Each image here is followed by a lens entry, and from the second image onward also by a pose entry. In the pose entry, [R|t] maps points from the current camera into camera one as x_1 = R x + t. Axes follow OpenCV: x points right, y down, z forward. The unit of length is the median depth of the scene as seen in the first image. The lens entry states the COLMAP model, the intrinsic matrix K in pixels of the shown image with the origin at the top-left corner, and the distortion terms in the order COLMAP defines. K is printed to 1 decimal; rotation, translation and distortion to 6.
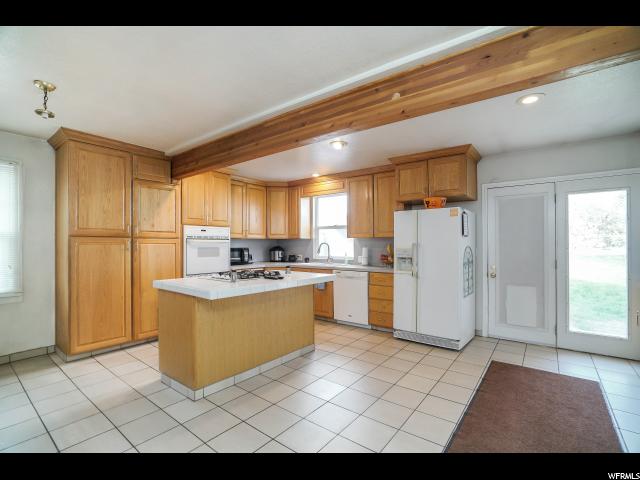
lens RADIAL K [[300.9, 0, 320.0], [0, 300.9, 240.0], [0, 0, 1]] dist [-0.048055, 0.000094]
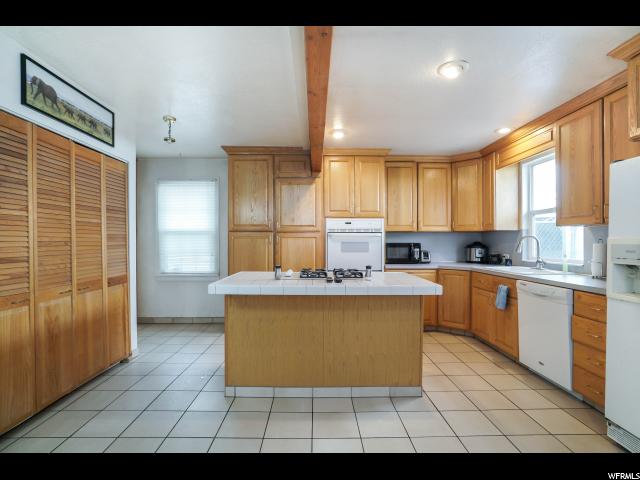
lens RADIAL K [[319.0, 0, 320.0], [0, 319.0, 240.0], [0, 0, 1]] dist [-0.053832, 0.021782]
pose [[0.618654, -0.002403, -0.785660, 0.334548], [0.009544, 0.999945, 0.004457, 0.014973], [0.785605, -0.010255, 0.618643, 0.345369]]
